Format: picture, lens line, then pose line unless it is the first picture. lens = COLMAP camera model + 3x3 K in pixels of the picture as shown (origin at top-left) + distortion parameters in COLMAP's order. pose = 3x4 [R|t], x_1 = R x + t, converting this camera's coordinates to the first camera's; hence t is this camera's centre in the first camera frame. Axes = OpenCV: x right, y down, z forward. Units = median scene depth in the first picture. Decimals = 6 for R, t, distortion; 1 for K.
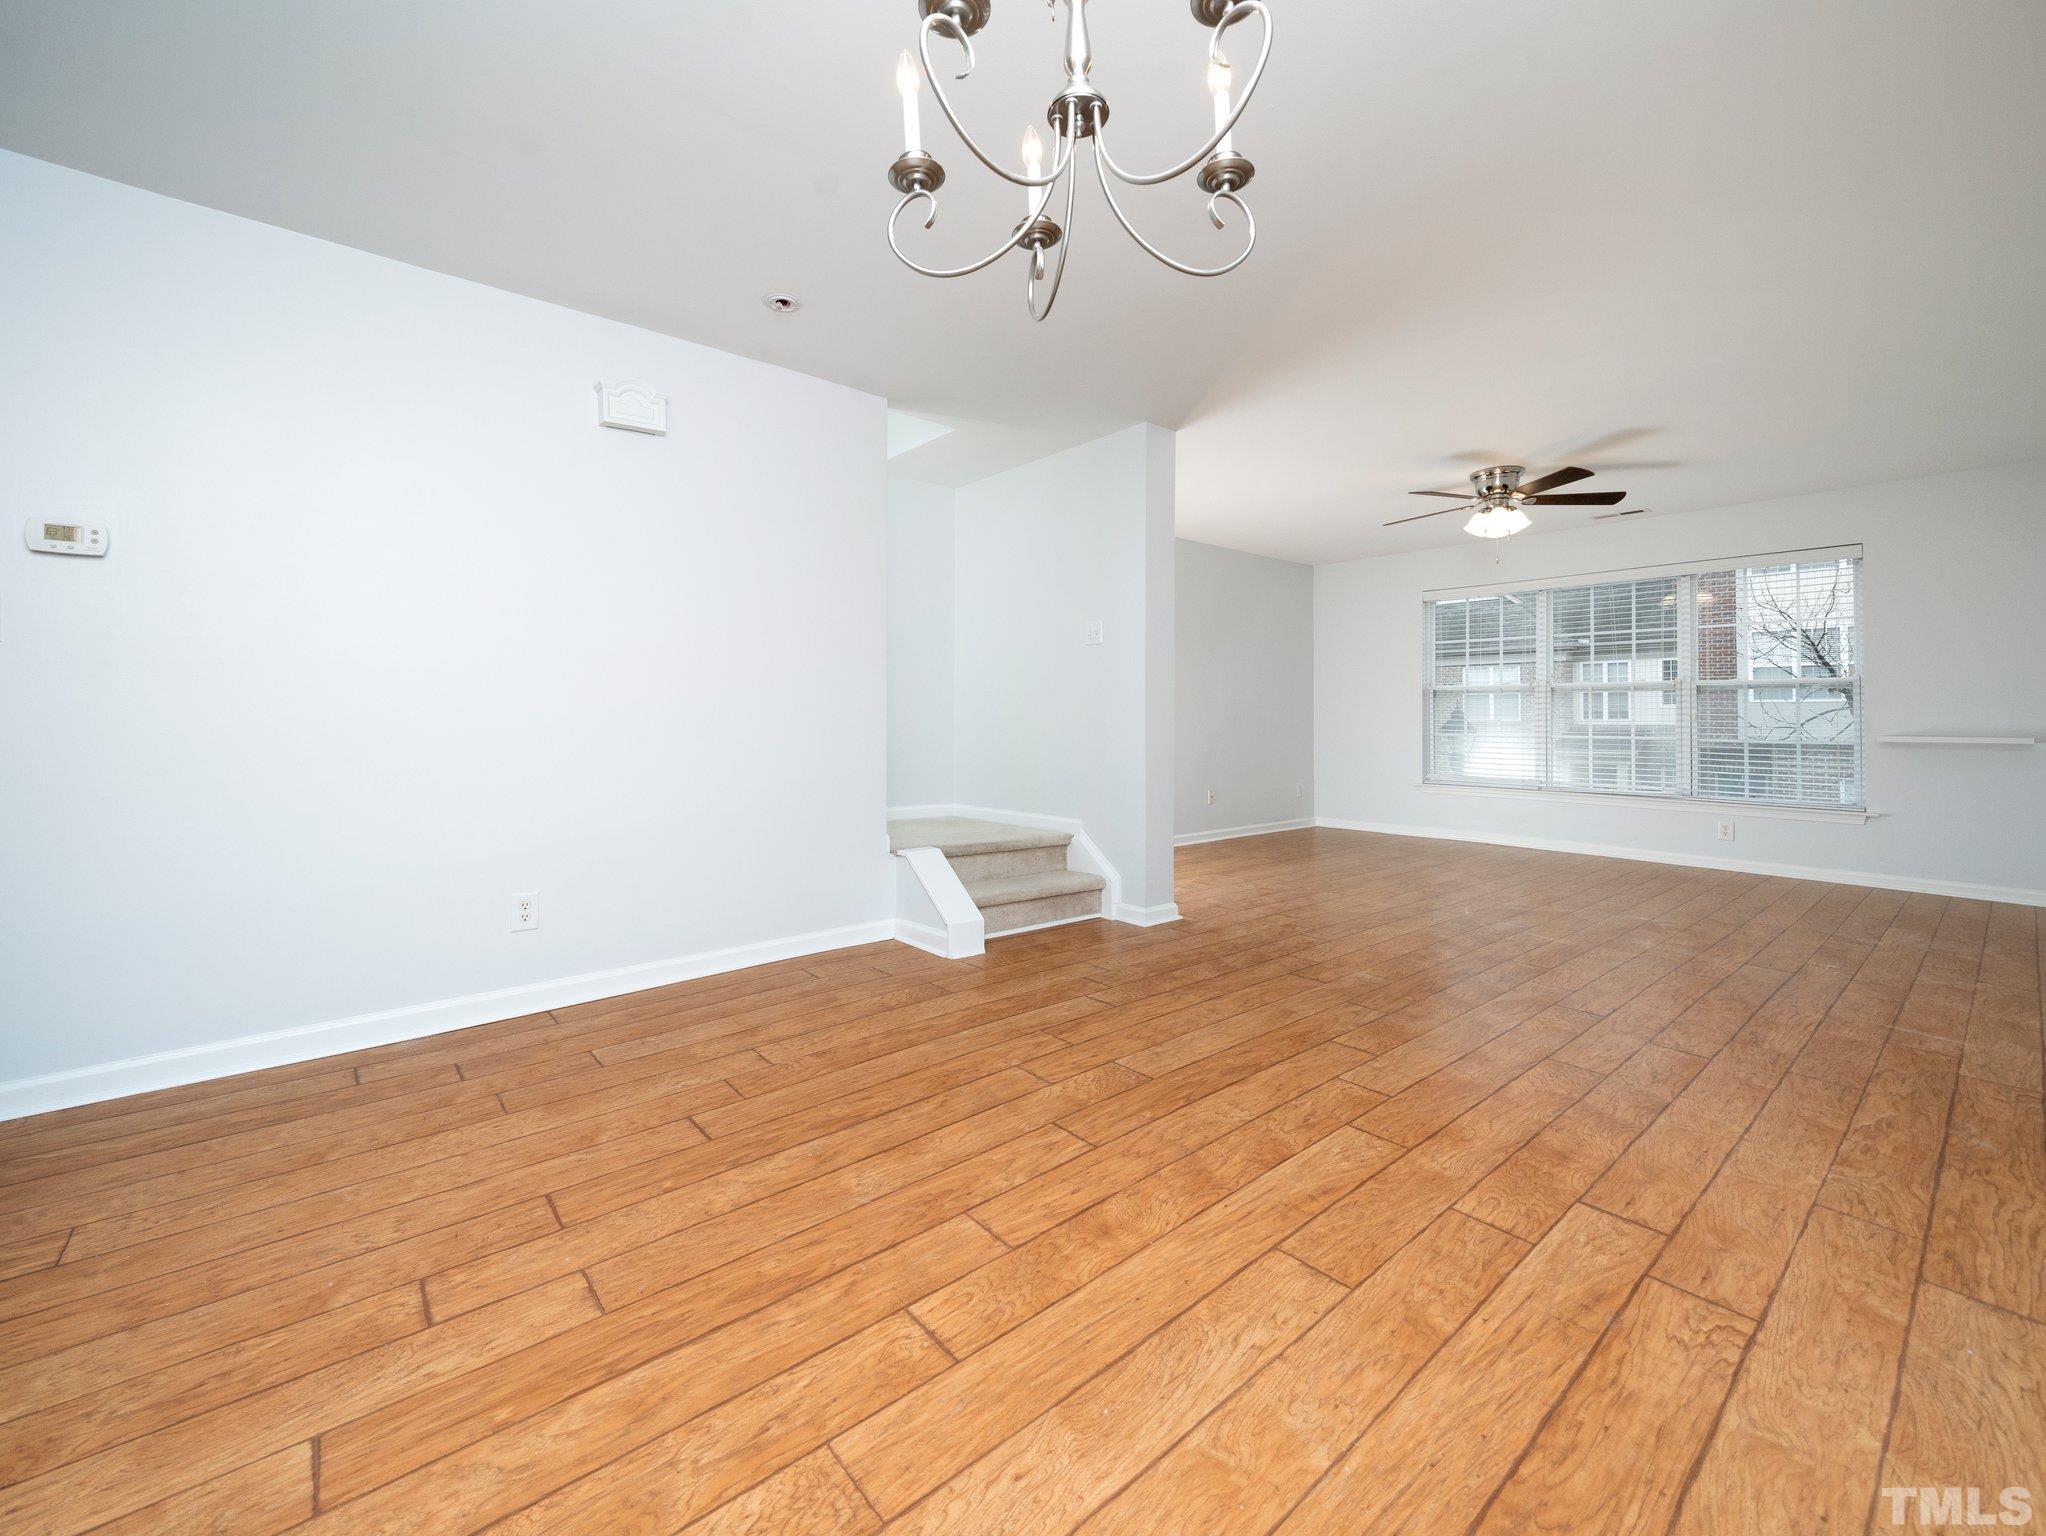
lens RADIAL K [[833.0, 0, 1020.2], [0, 833.0, 773.9], [0, 0, 1]] dist [-0.000505, -0.000401]
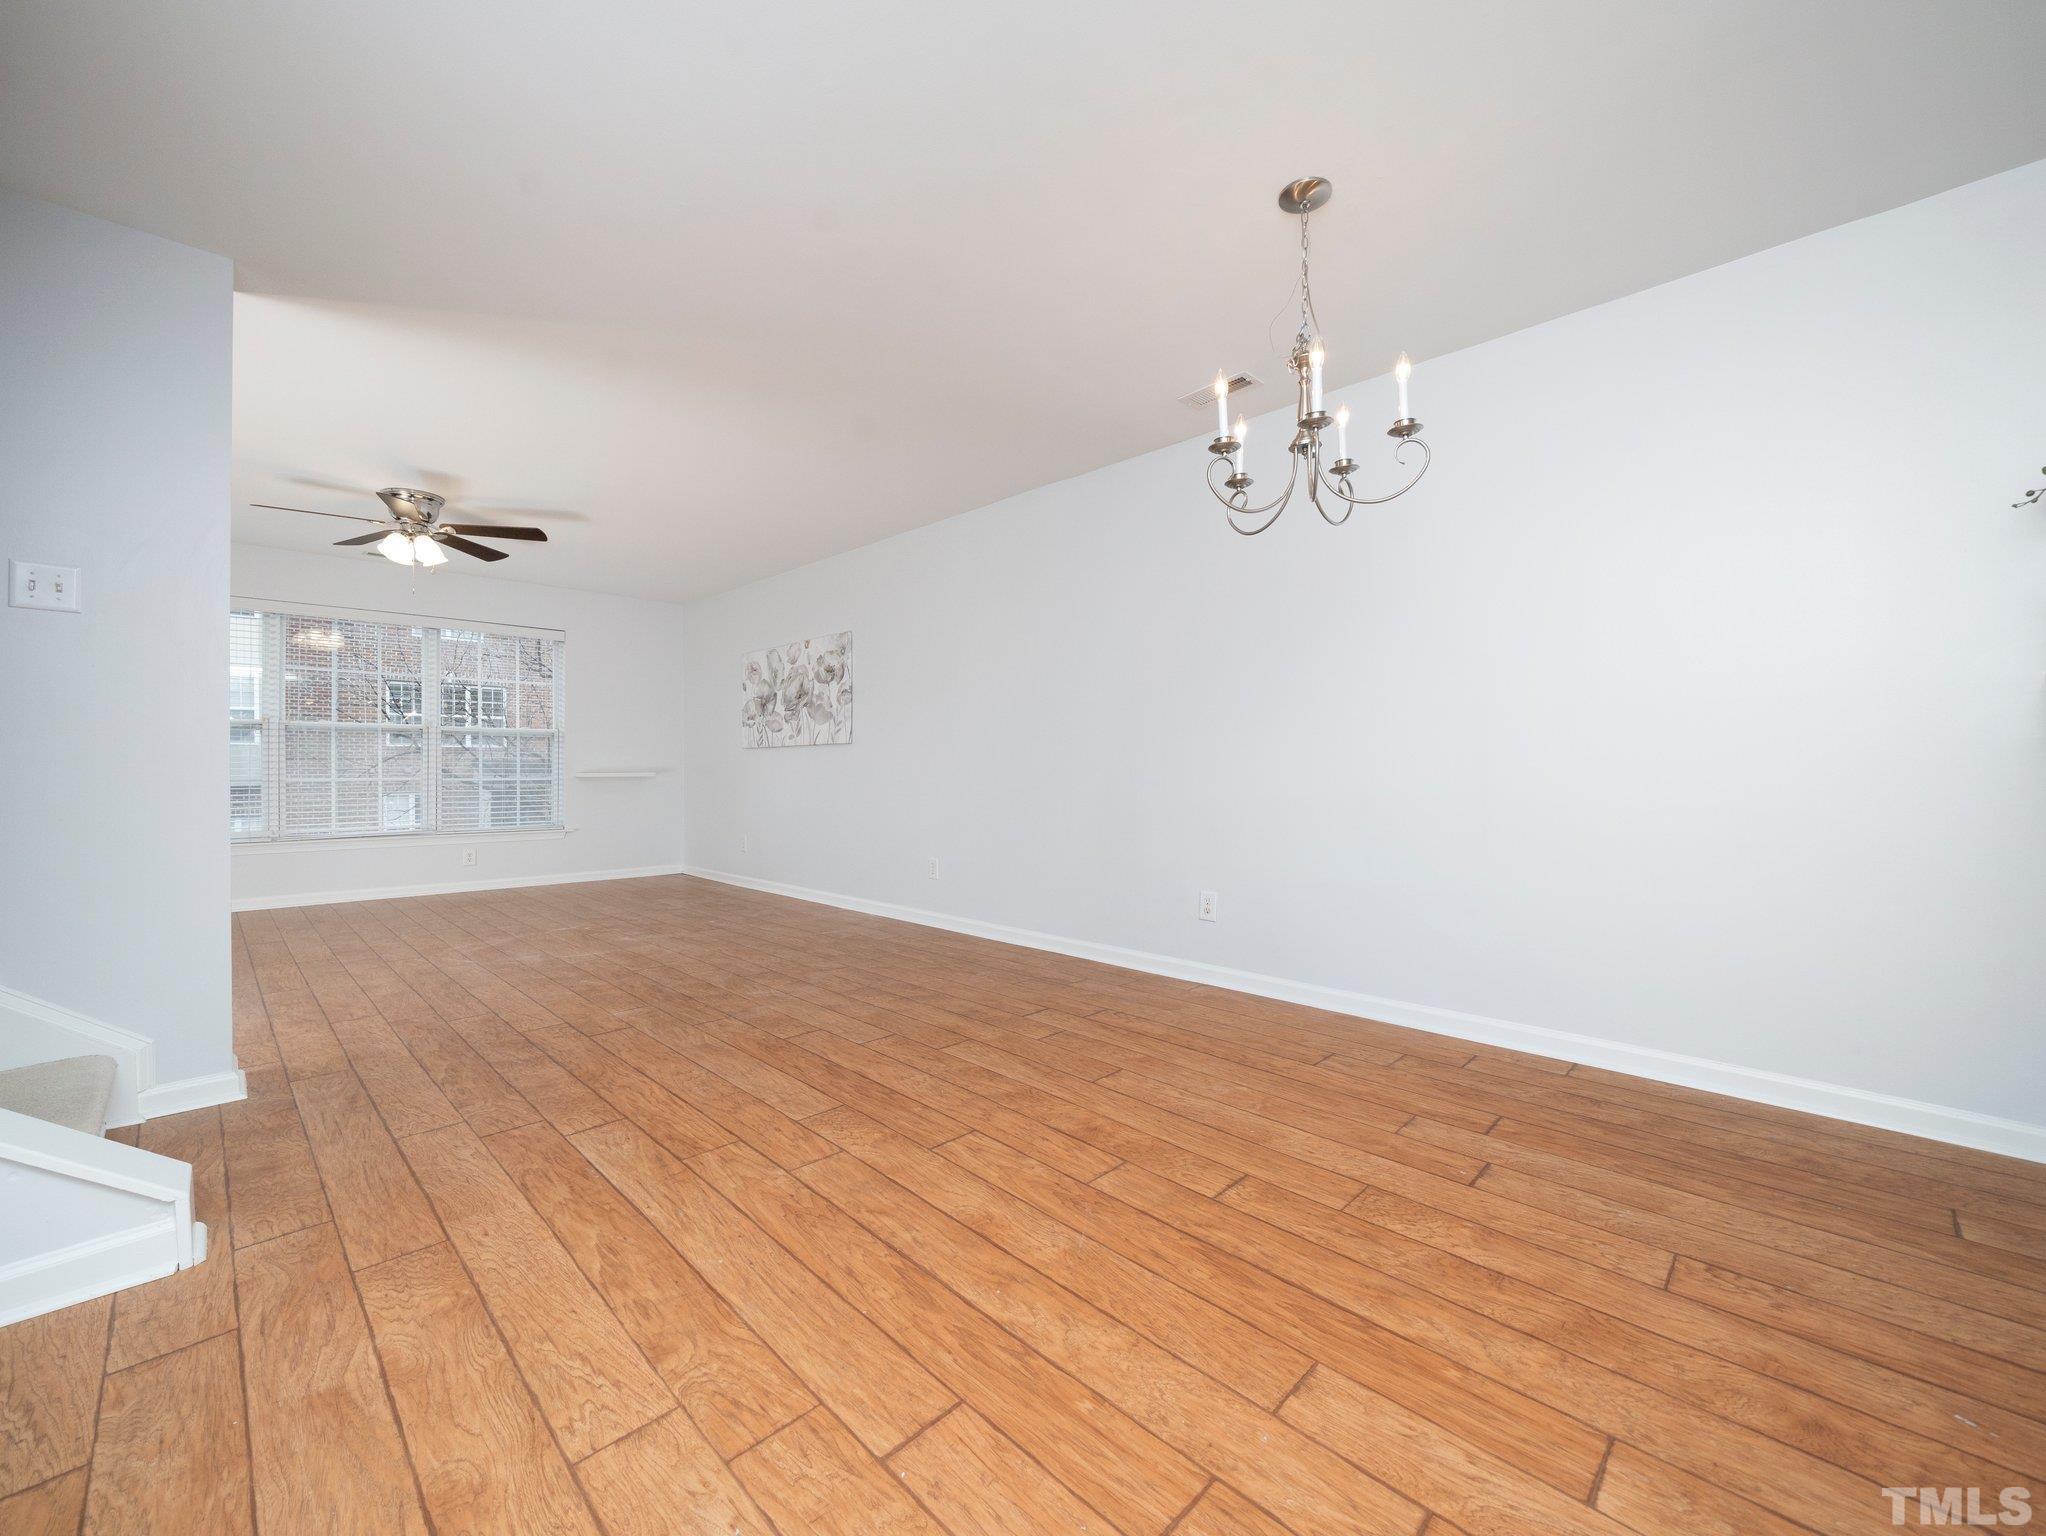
lens RADIAL K [[833.0, 0, 1020.2], [0, 833.0, 773.9], [0, 0, 1]] dist [-0.000505, -0.000401]
pose [[-0.091646, -0.011985, 0.995719, -1.054973], [0.063382, 0.997830, 0.017844, -0.052908], [-0.993772, 0.064746, -0.090688, 1.028754]]
